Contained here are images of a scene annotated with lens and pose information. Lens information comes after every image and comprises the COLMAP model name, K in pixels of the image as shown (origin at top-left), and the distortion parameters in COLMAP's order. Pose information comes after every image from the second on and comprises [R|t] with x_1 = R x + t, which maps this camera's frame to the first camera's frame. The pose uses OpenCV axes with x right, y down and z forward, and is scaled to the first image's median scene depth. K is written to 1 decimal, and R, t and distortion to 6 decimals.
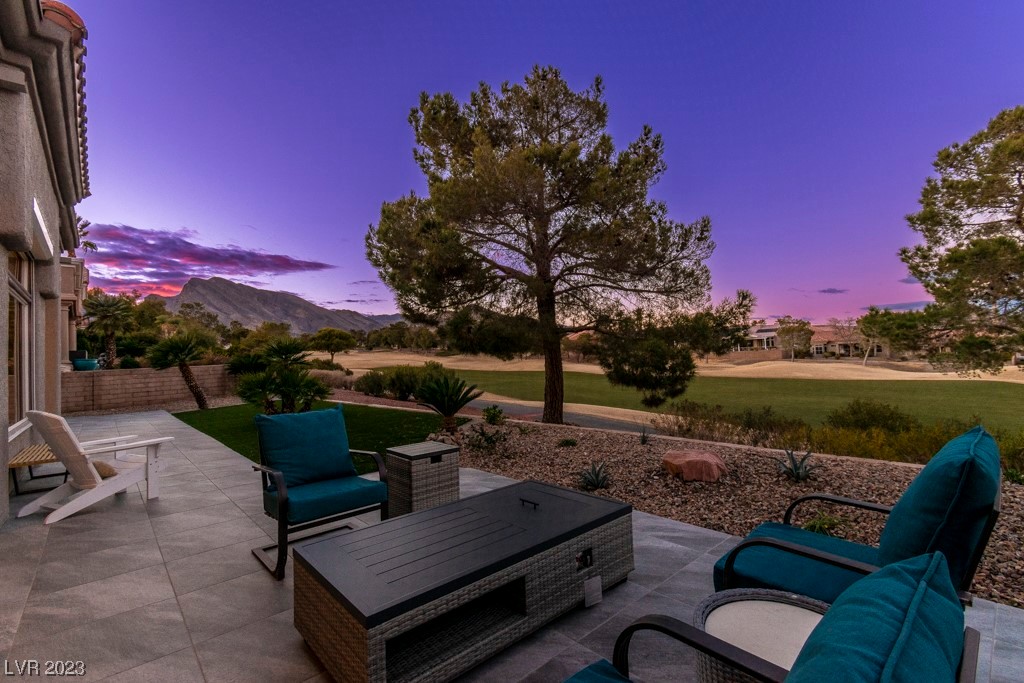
lens RADIAL K [[425.3, 0, 512.0], [0, 425.3, 341.5], [0, 0, 1]] dist [-0.000878, -0.000127]
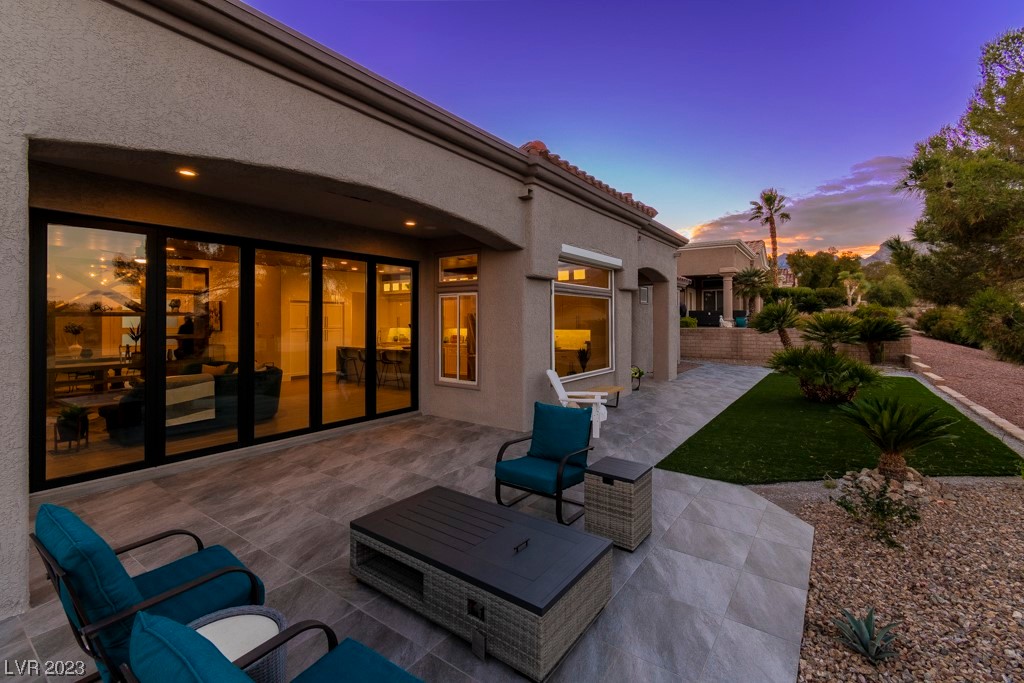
lens RADIAL K [[446.1, 0, 515.1], [0, 446.1, 328.8], [0, 0, 1]] dist [0.001702, 0.000004]
pose [[0.219380, 0.031400, -0.975134, 0.700347], [0.044304, 0.998130, 0.042108, -0.123863], [0.974633, -0.052440, 0.217578, 0.503097]]
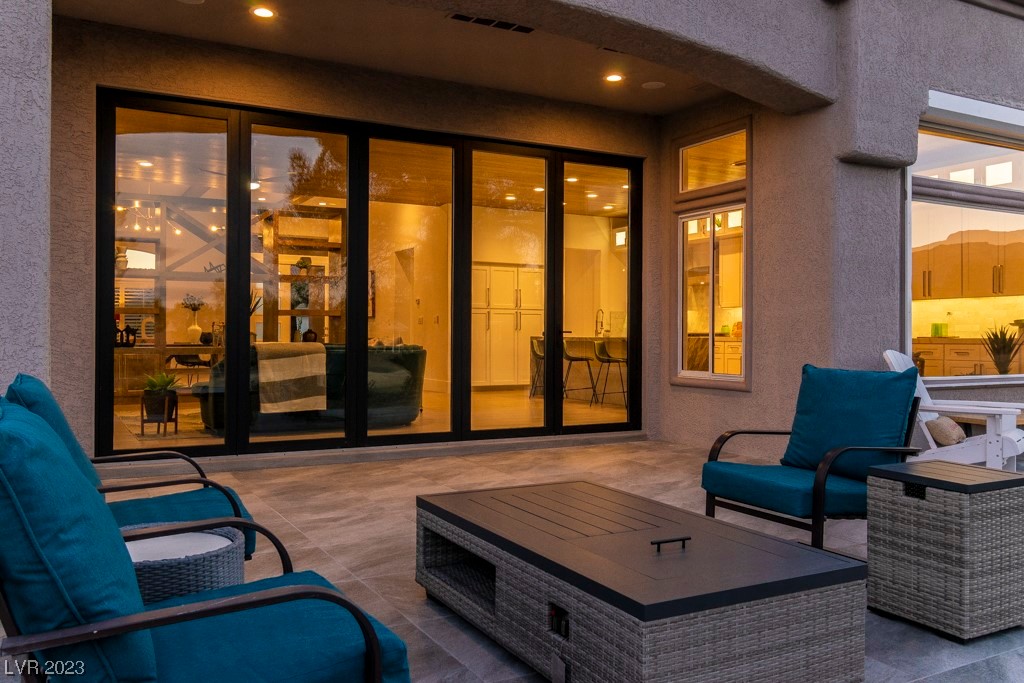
lens RADIAL K [[822.7, 0, 512.0], [0, 822.7, 341.5], [0, 0, 1]] dist [0.002787, 0.000353]
pose [[-0.214515, 0.039360, -0.975927, 0.715100], [0.050023, 0.998319, 0.029267, 0.053240], [0.975439, -0.042541, -0.216123, 0.675229]]
